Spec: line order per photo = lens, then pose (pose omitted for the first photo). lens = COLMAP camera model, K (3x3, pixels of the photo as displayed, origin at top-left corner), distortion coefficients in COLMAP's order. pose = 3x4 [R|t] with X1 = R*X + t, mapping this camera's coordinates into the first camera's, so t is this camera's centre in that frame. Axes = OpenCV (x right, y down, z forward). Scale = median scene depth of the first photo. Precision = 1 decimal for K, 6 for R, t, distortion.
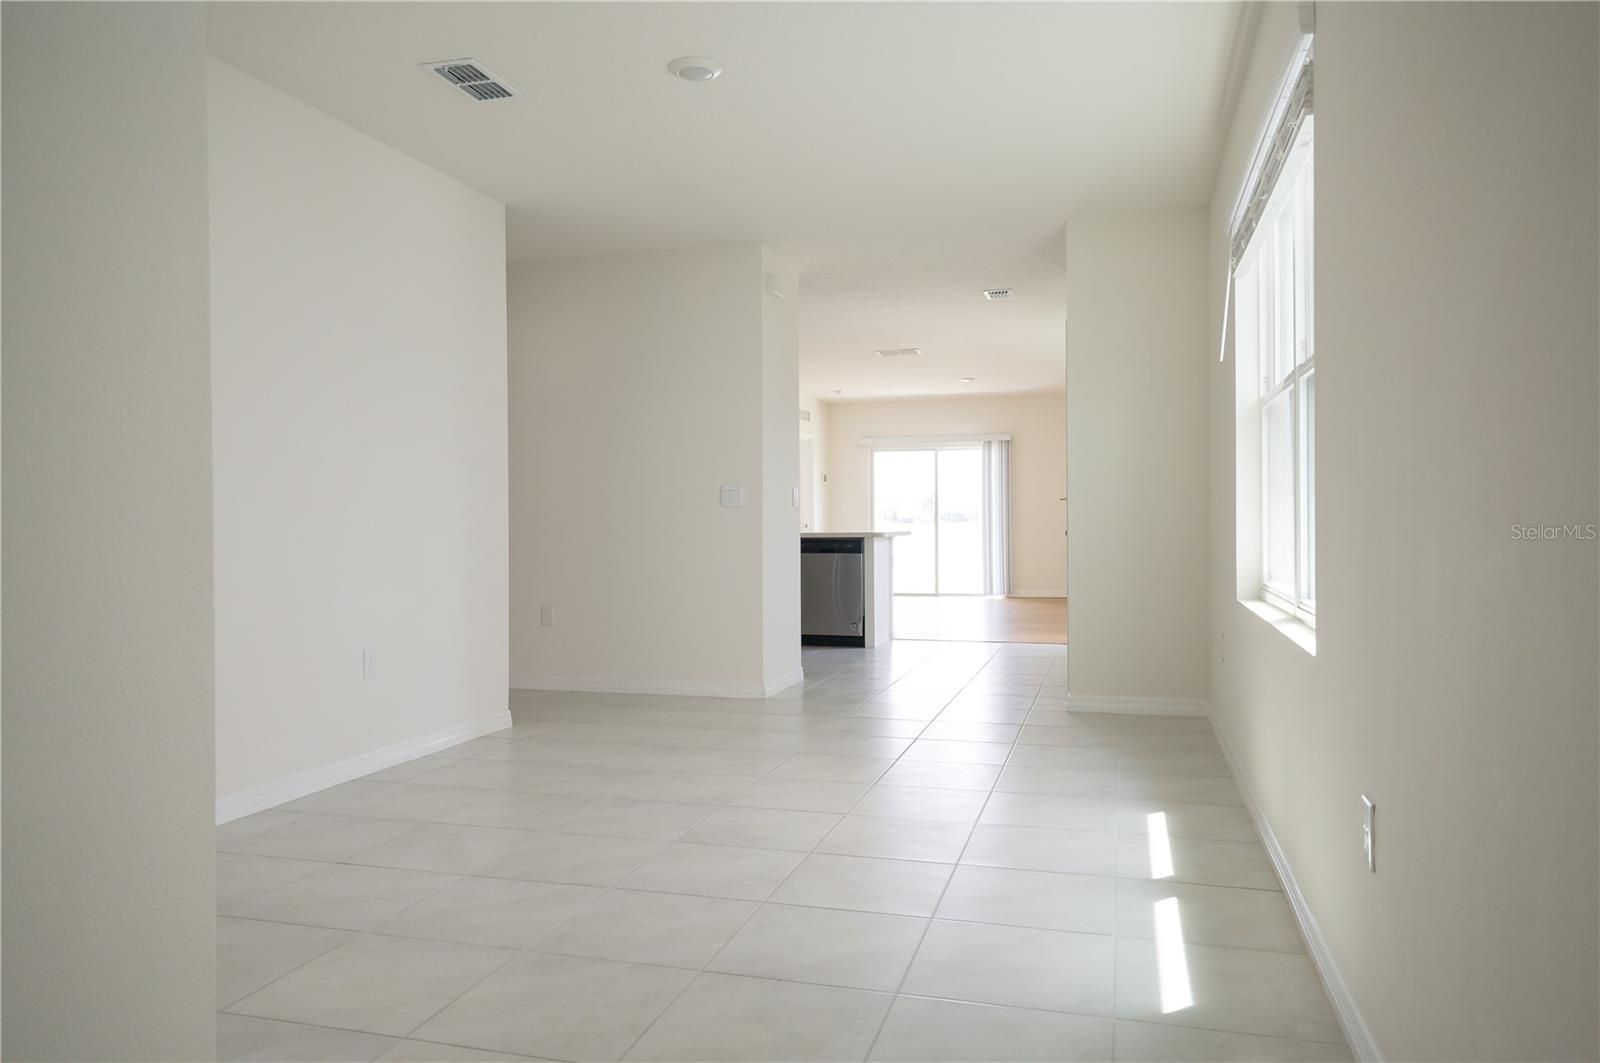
lens RADIAL K [[1128.2, 0, 766.0], [0, 1128.2, 533.7], [0, 0, 1]] dist [-0.003589, -0.000174]
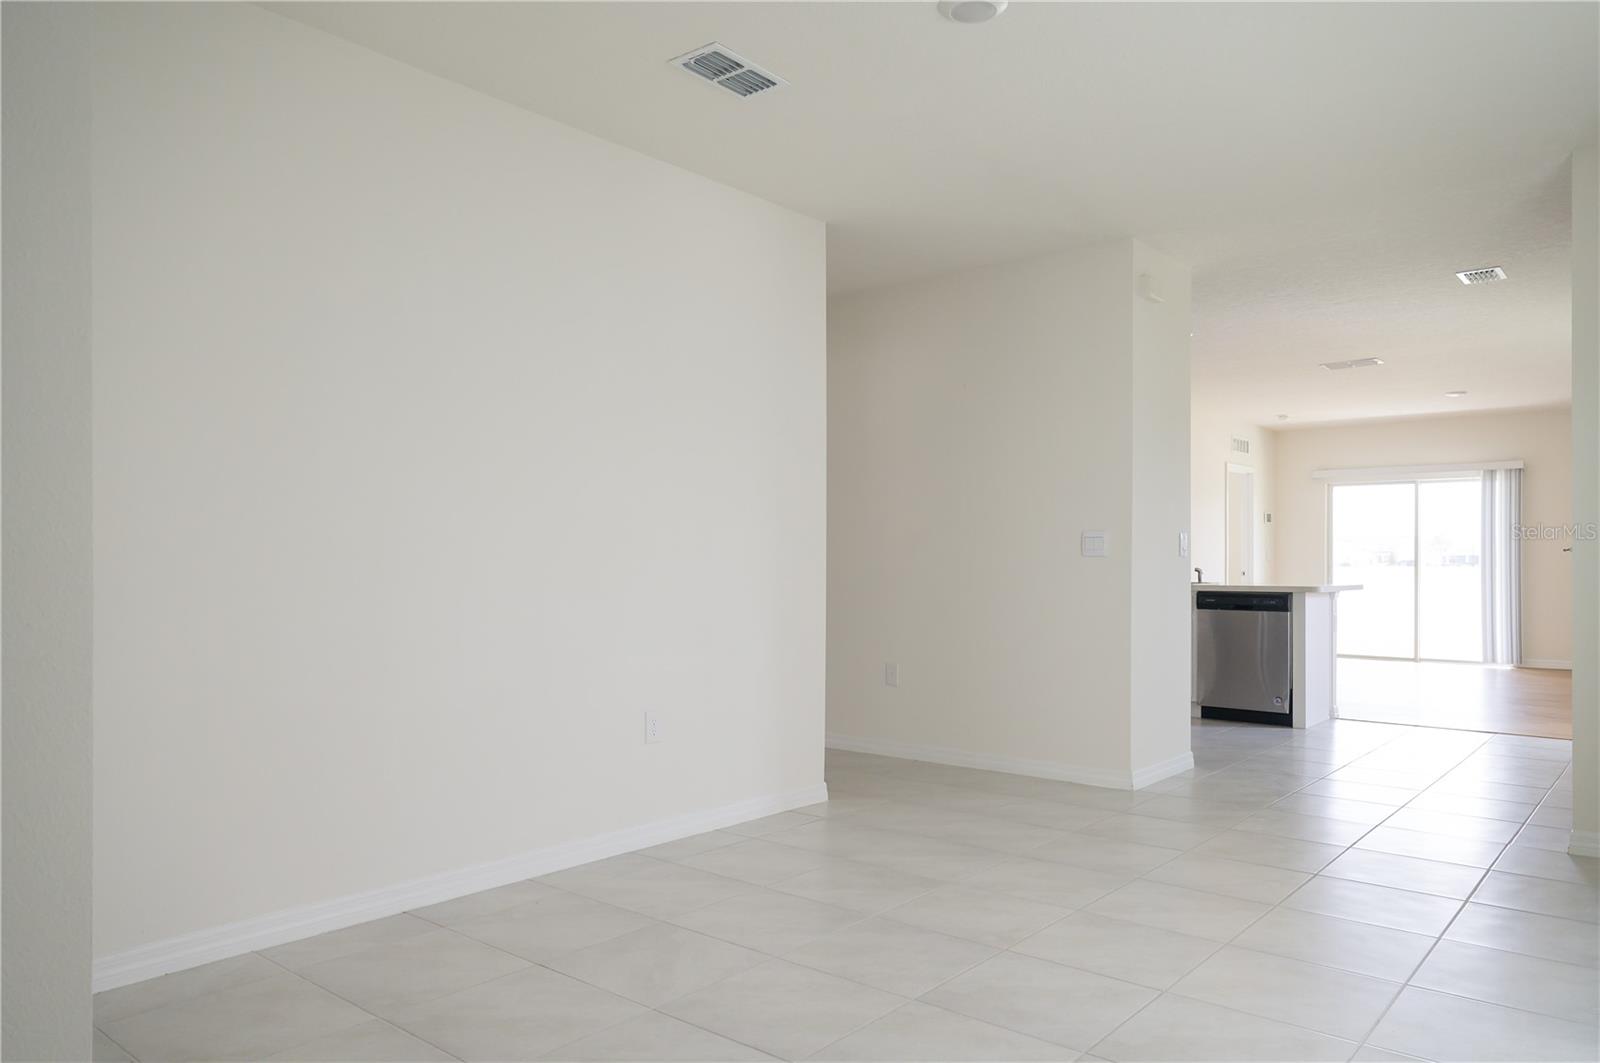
lens RADIAL K [[1076.5, 0, 797.8], [0, 1076.5, 560.5], [0, 0, 1]] dist [-0.002813, -0.002666]
pose [[0.917051, 0.006950, -0.398709, 0.069153], [-0.010415, 0.999924, -0.006526, -0.010922], [0.398633, 0.010138, 0.917054, 0.146792]]
